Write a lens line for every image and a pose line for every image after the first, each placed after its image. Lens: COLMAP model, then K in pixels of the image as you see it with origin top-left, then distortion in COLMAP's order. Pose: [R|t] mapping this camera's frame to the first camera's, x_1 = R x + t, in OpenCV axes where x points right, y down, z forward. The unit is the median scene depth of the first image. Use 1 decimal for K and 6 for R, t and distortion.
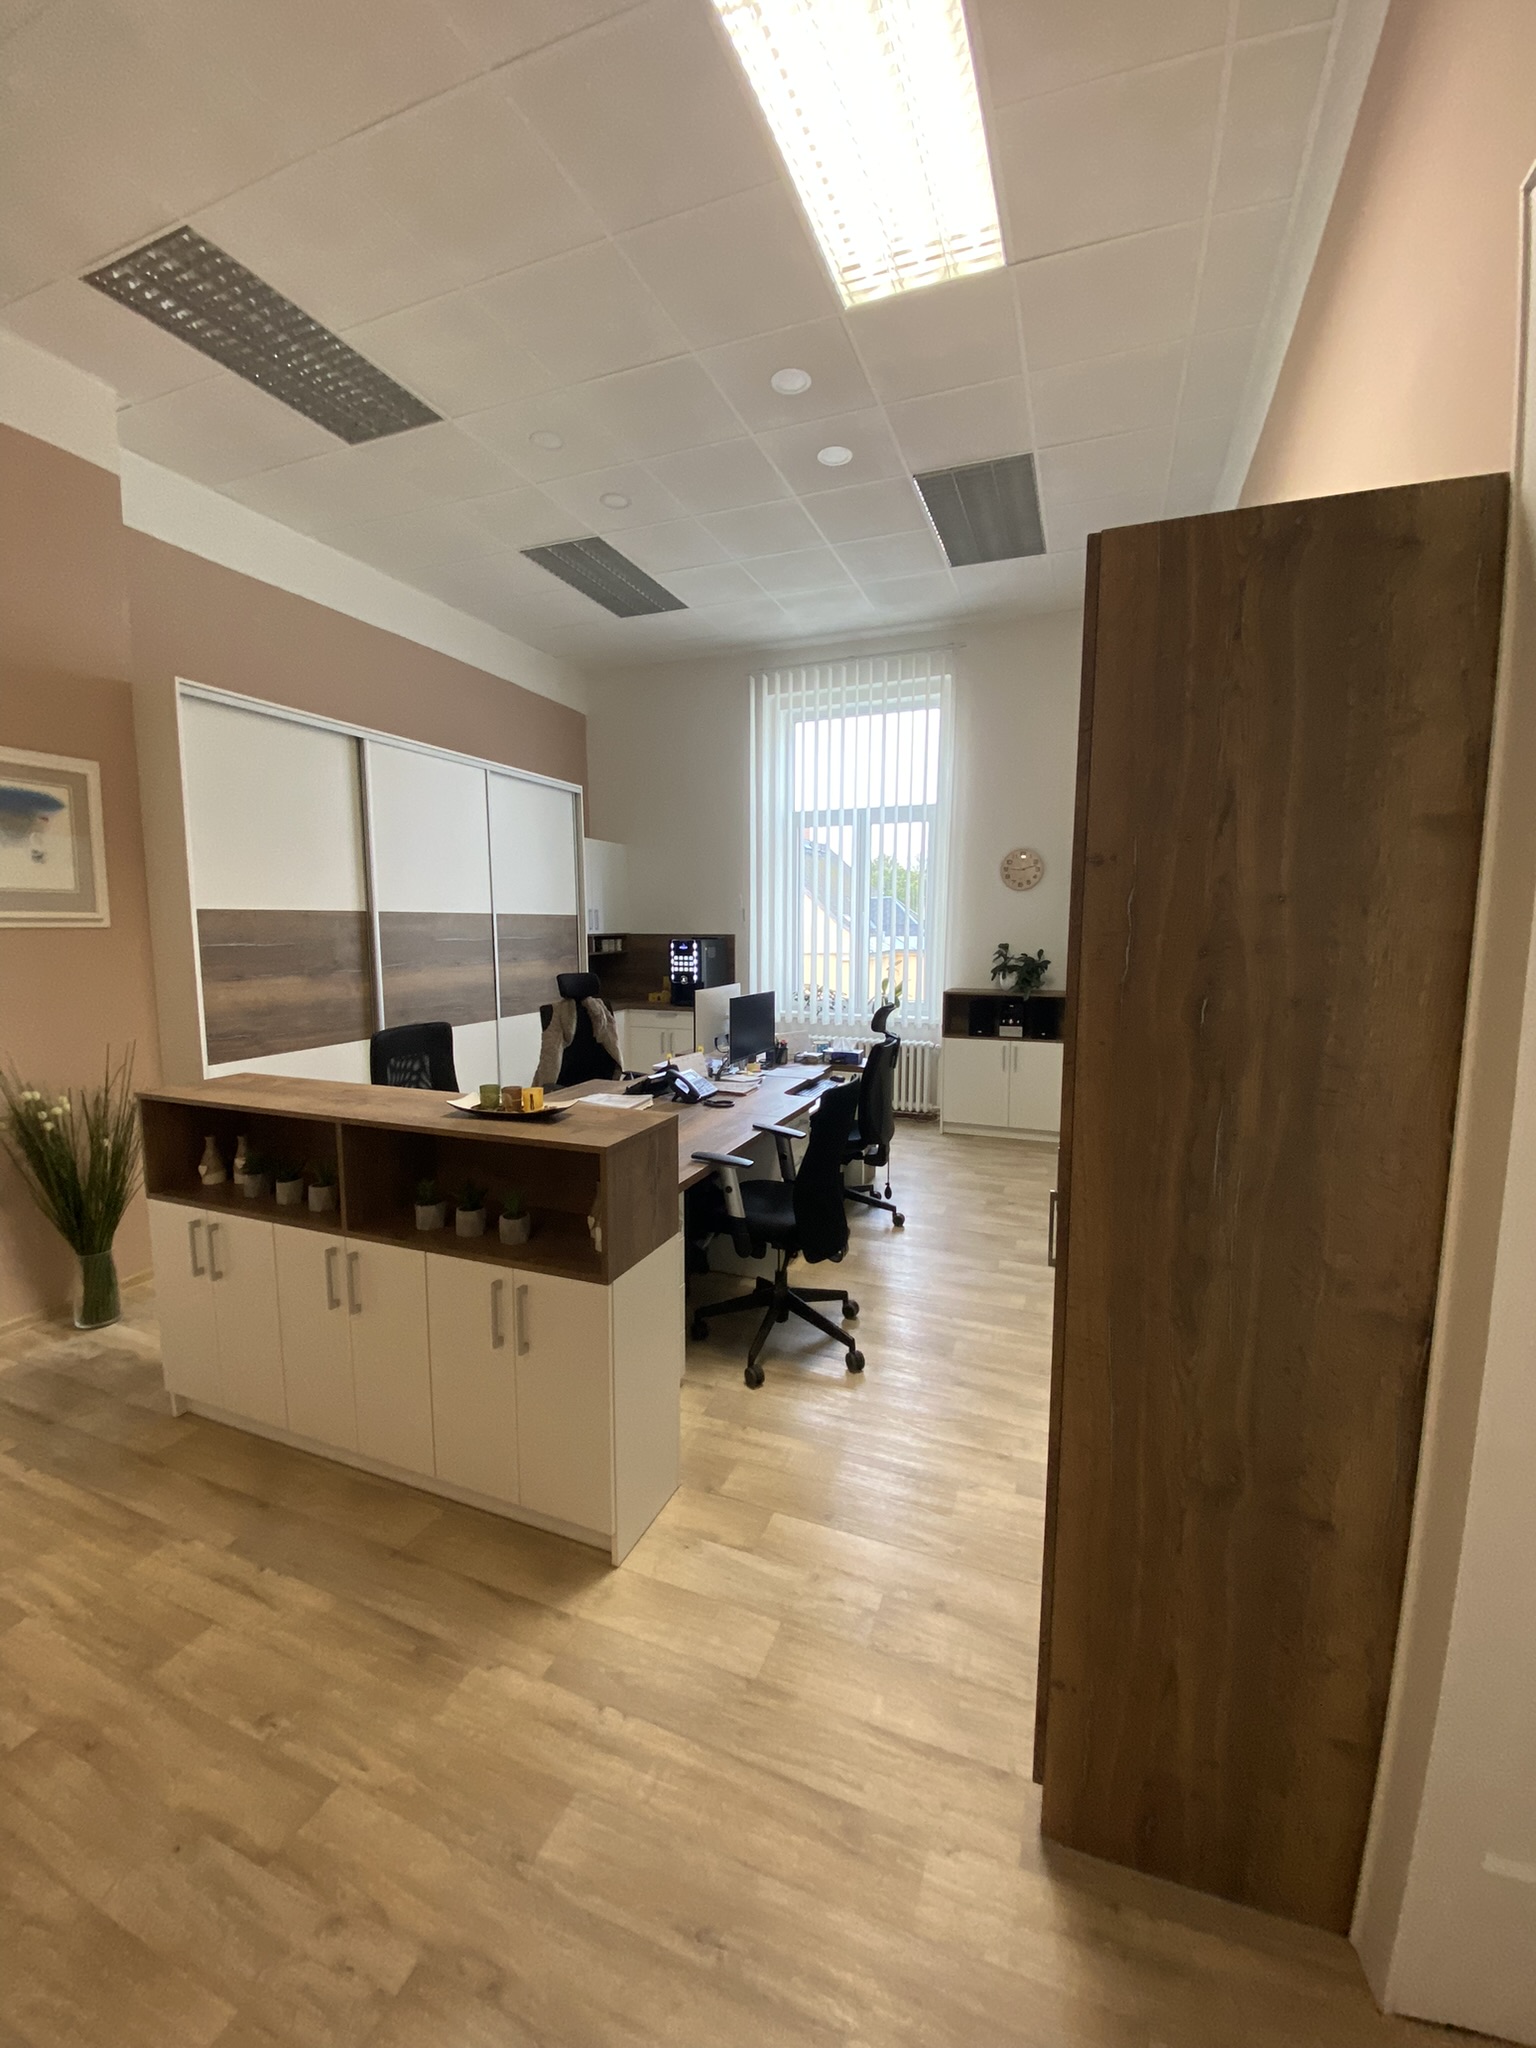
lens RADIAL K [[831.9, 0, 765.7], [0, 831.9, 1027.0], [0, 0, 1]] dist [-0.016291, -0.004026]
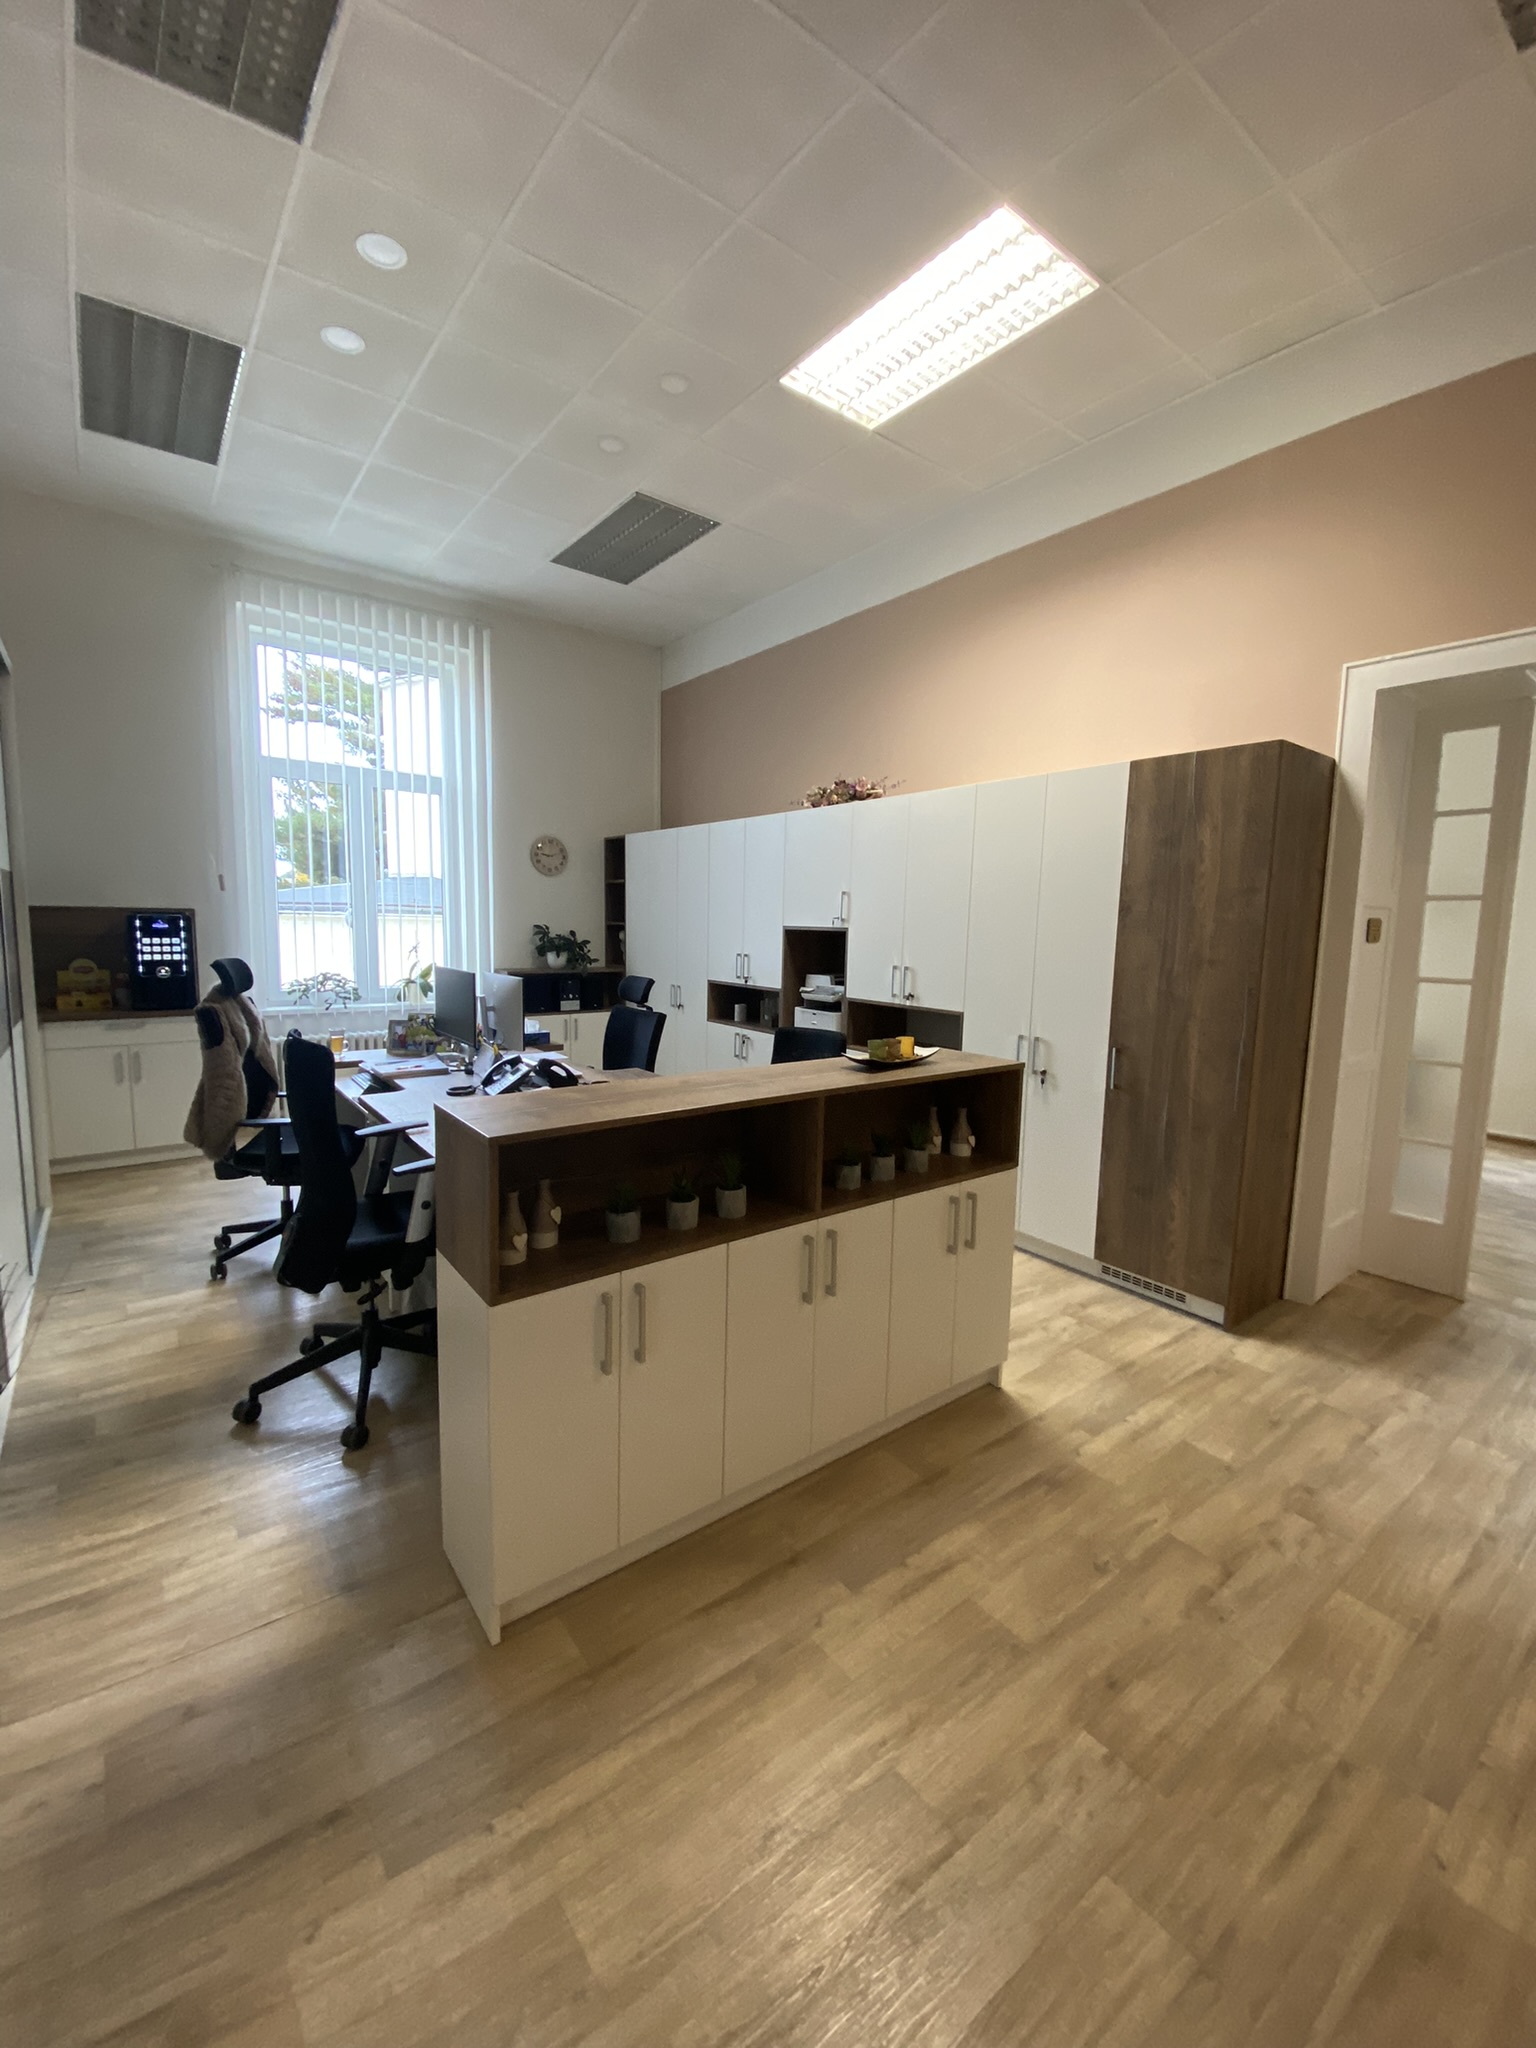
lens RADIAL K [[832.9, 0, 769.0], [0, 832.9, 1028.8], [0, 0, 1]] dist [-0.010751, -0.003713]
pose [[0.510281, -0.093052, 0.854959, -0.692841], [0.083711, 0.994783, 0.058307, -0.008337], [-0.855924, 0.041817, 0.515408, 0.295430]]
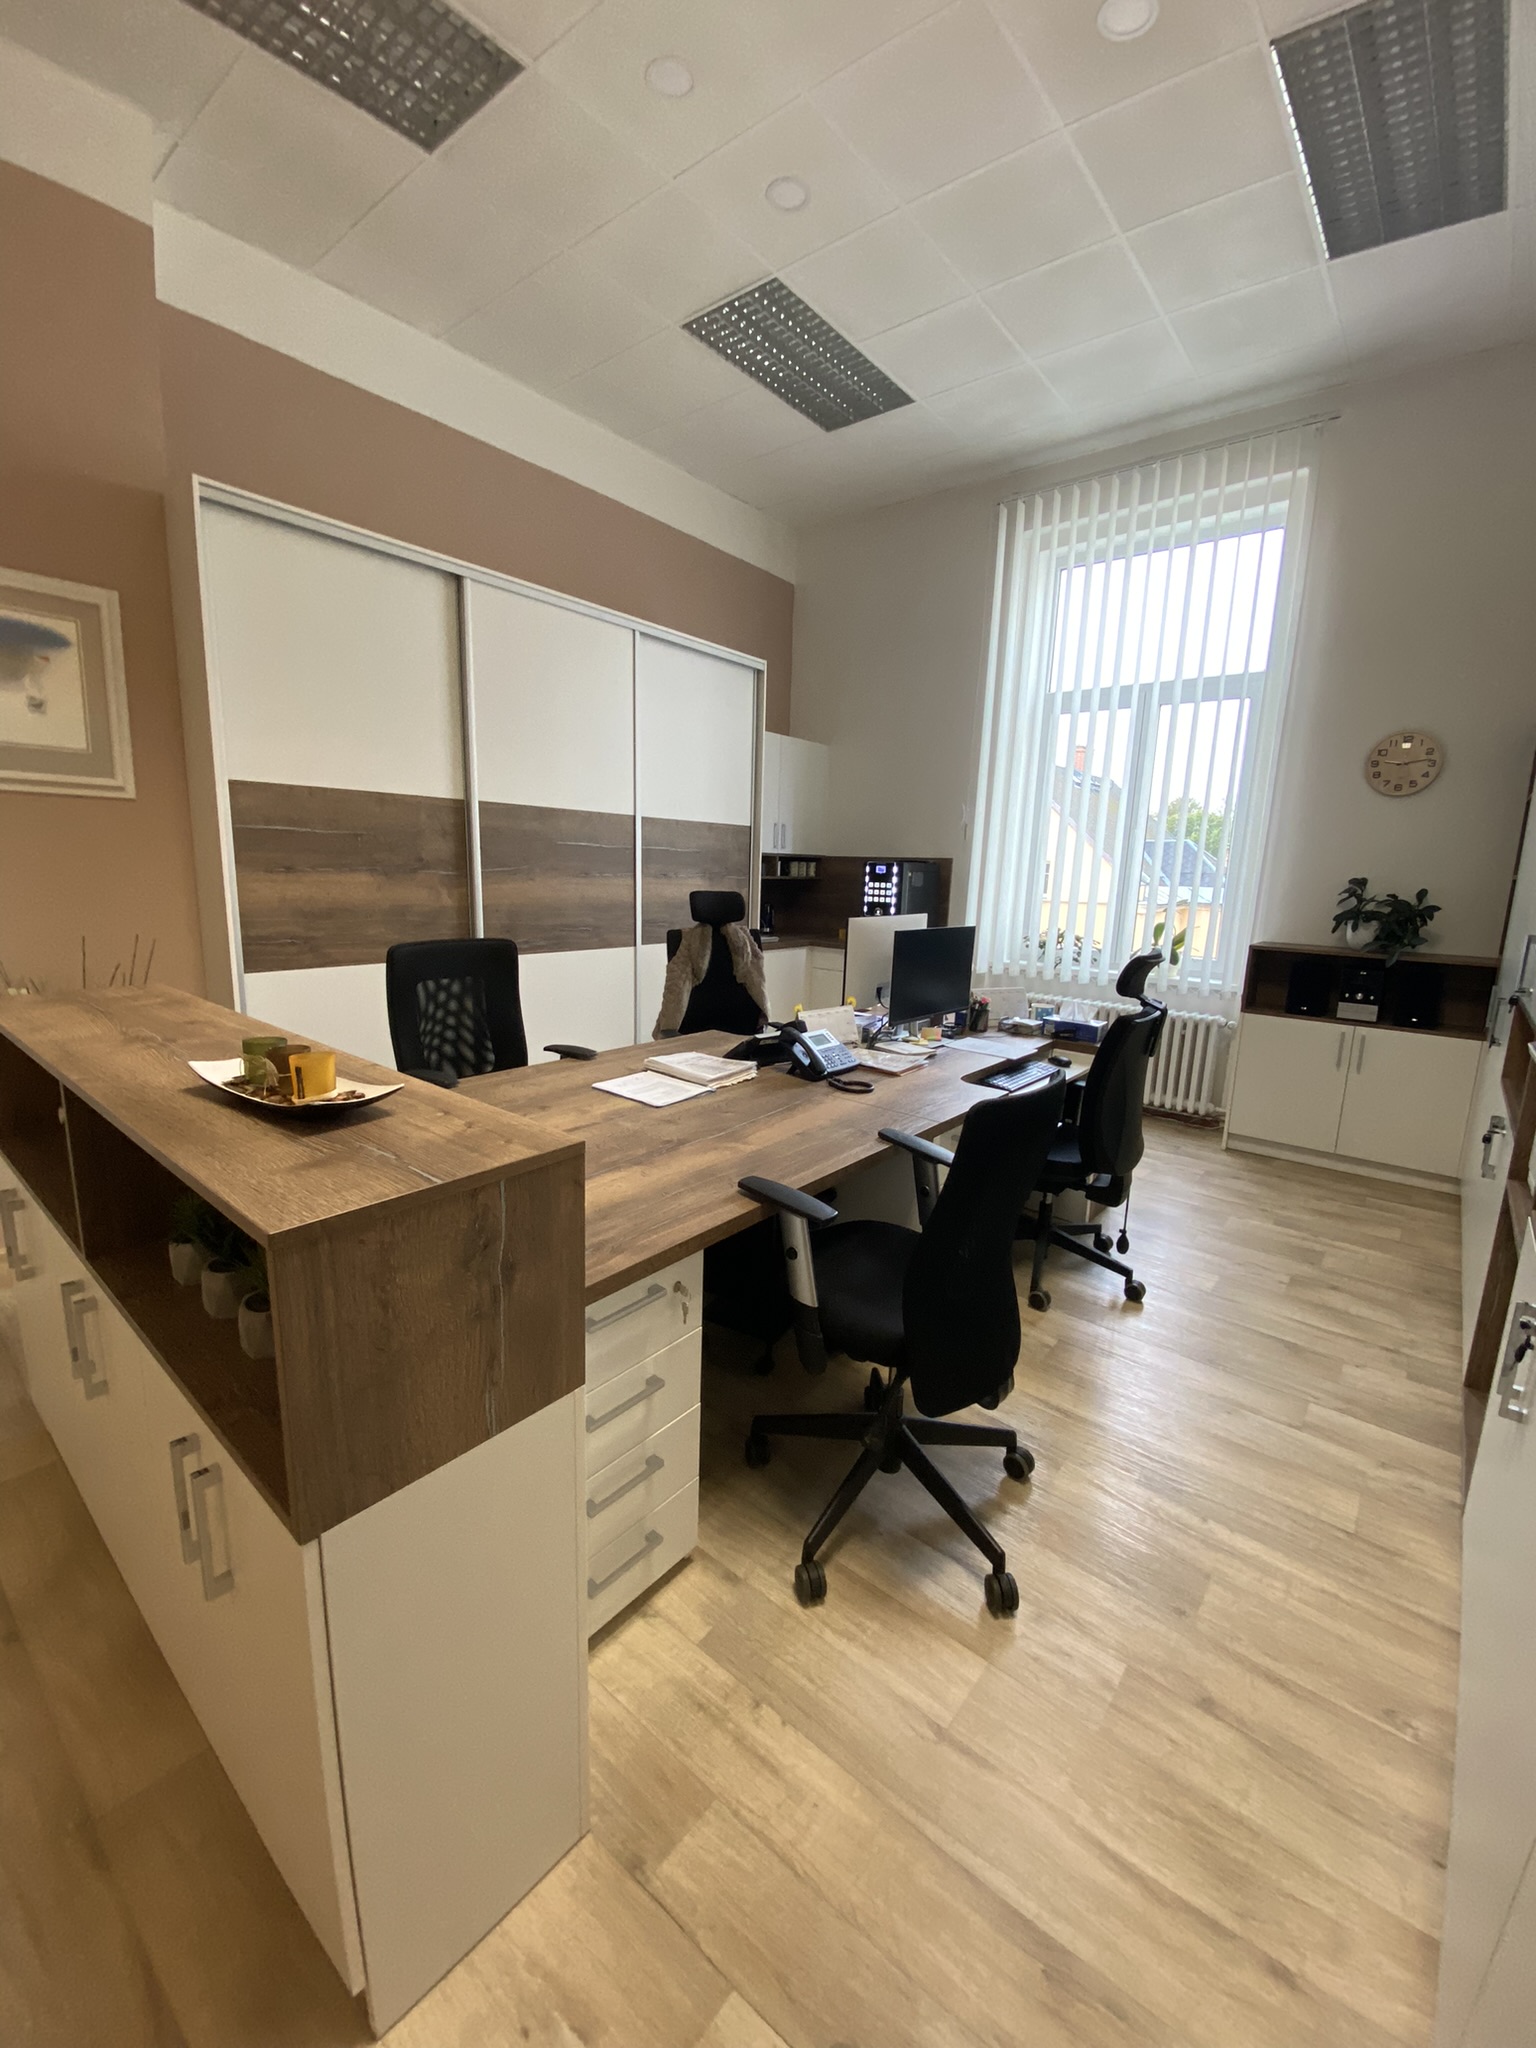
lens RADIAL K [[832.9, 0, 767.8], [0, 832.9, 1020.1], [0, 0, 1]] dist [-0.010751, -0.003713]
pose [[0.950939, 0.085652, -0.297286, 0.066242], [-0.069823, 0.995537, 0.063483, 0.003123], [0.301397, -0.039611, 0.952676, 0.328181]]
